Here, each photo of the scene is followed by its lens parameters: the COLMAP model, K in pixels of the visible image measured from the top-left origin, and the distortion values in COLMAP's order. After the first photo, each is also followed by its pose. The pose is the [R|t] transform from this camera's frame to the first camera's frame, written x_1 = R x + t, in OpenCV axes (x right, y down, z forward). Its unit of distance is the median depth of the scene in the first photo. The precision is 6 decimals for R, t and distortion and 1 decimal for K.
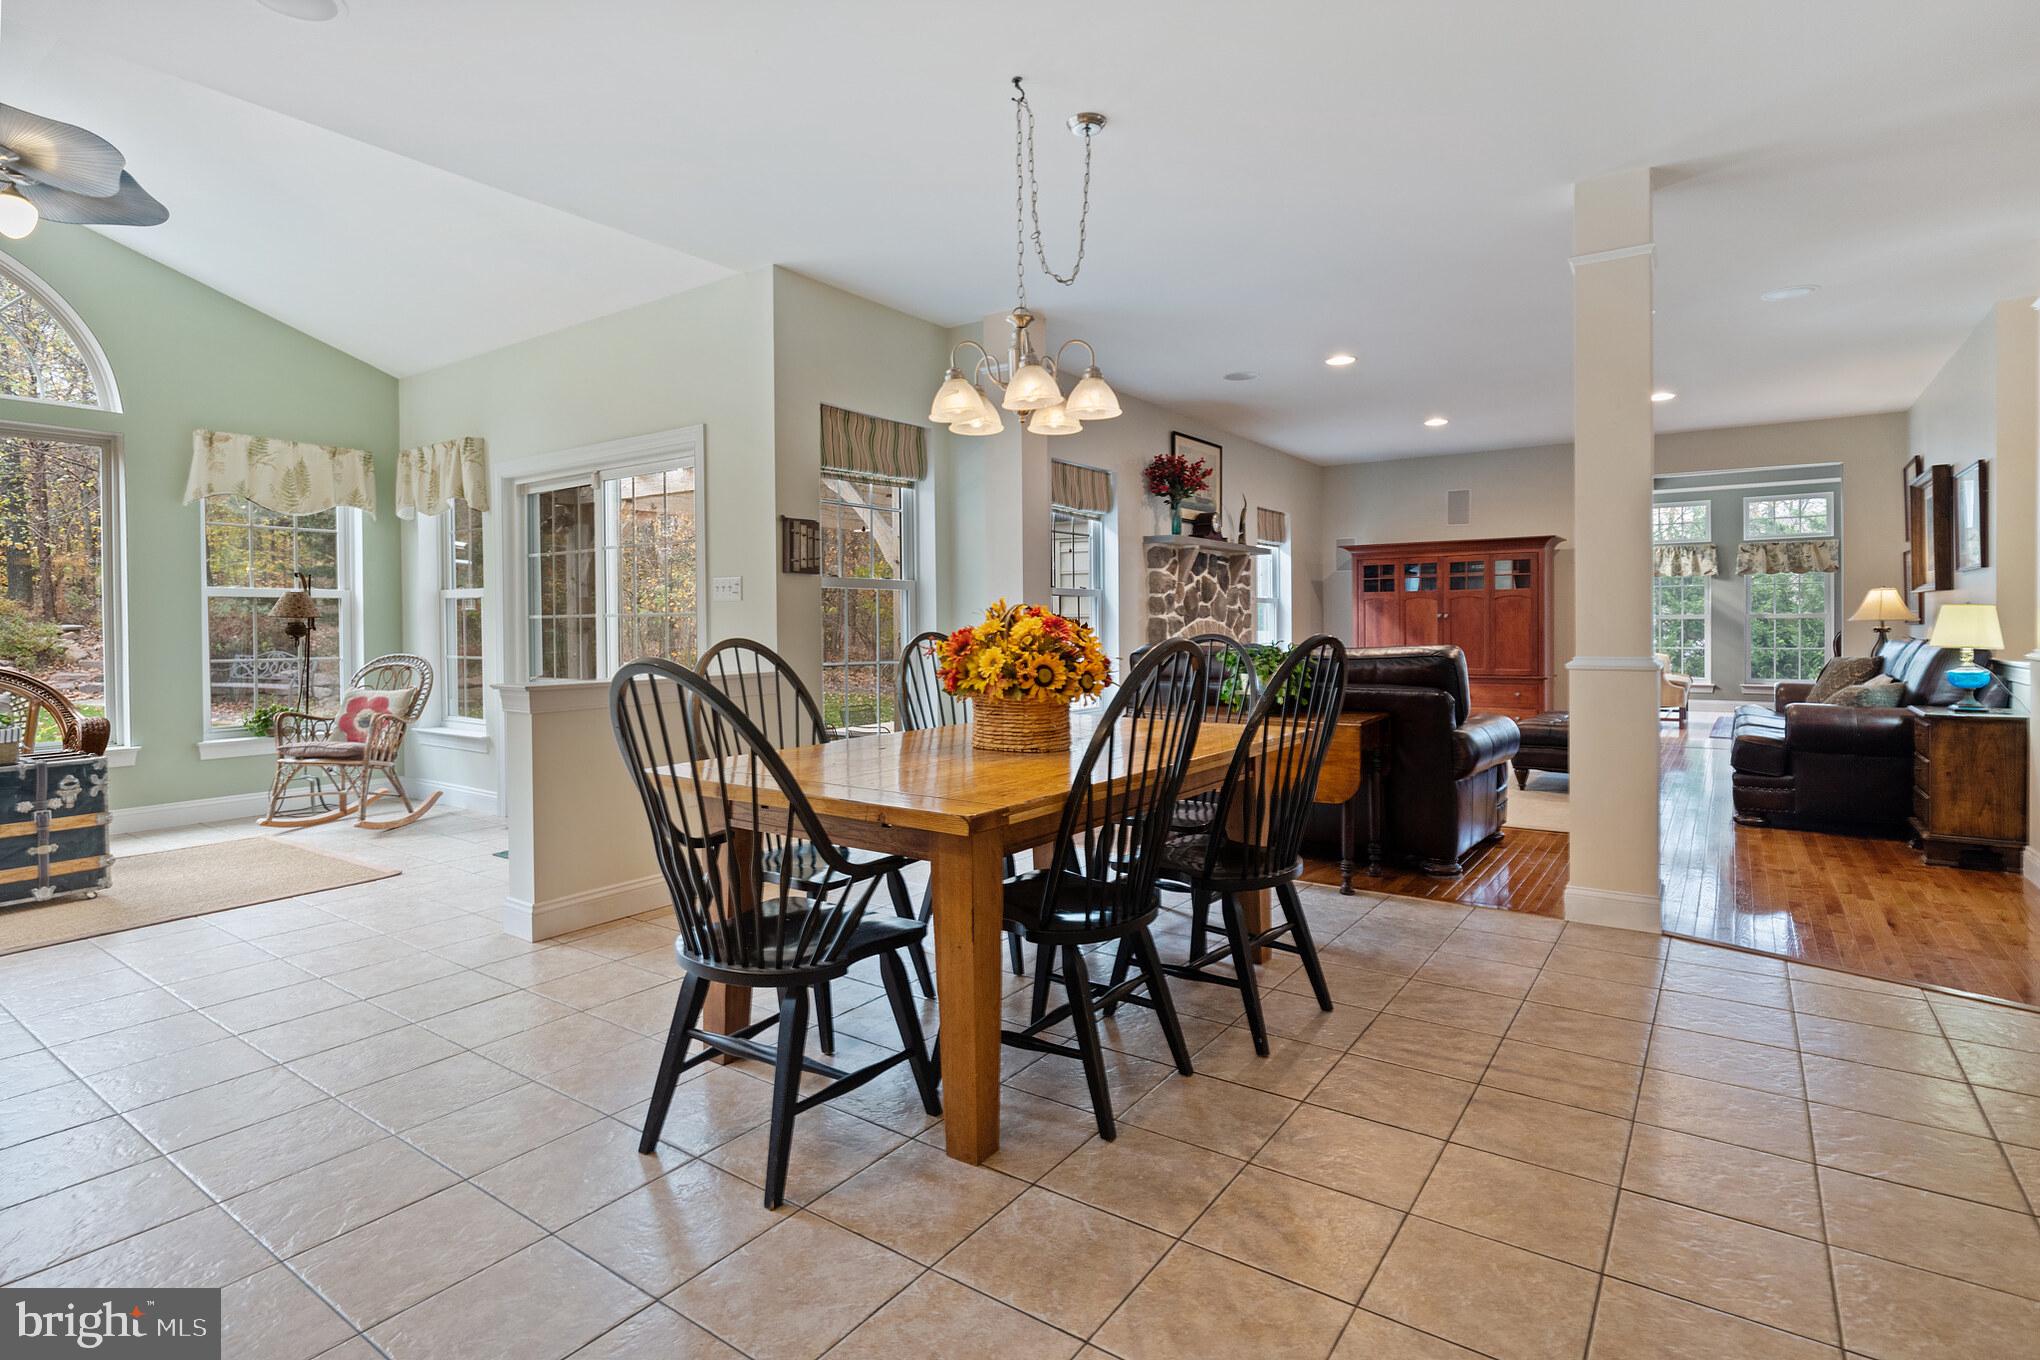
lens RADIAL K [[1000.4, 0, 1035.7], [0, 1000.4, 636.7], [0, 0, 1]] dist [-0.012037, -0.000720]
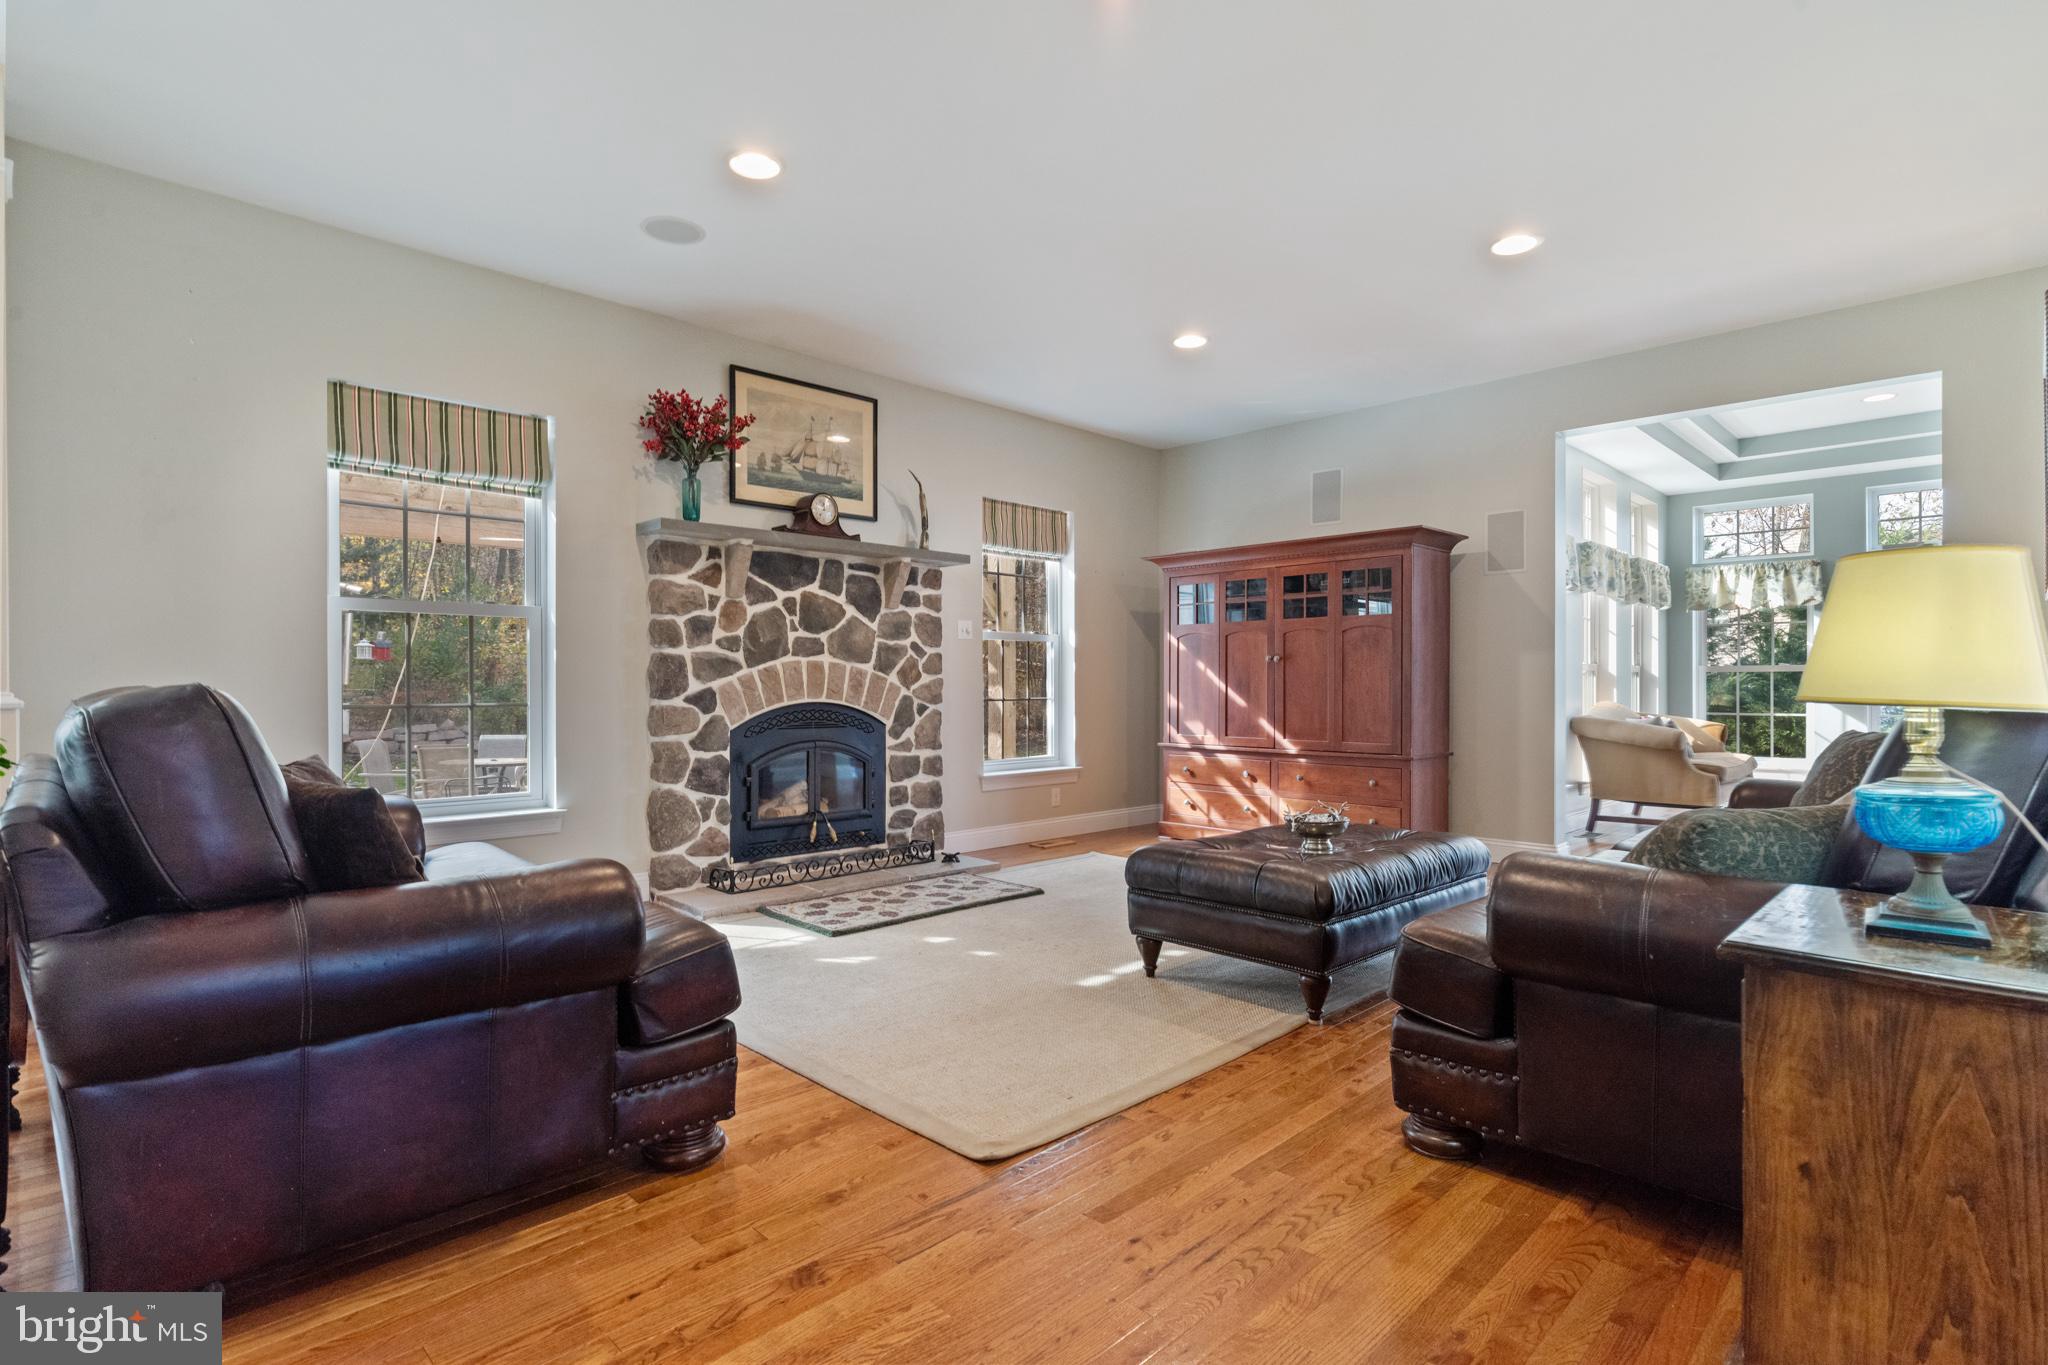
lens RADIAL K [[1000.1, 0, 1030.2], [0, 1000.1, 683.1], [0, 0, 1]] dist [-0.002391, -0.000018]
pose [[0.985228, 0.006843, -0.171111, 0.395356], [-0.009256, 0.999869, -0.013307, 0.005663], [0.170997, 0.014694, 0.985162, 0.360950]]
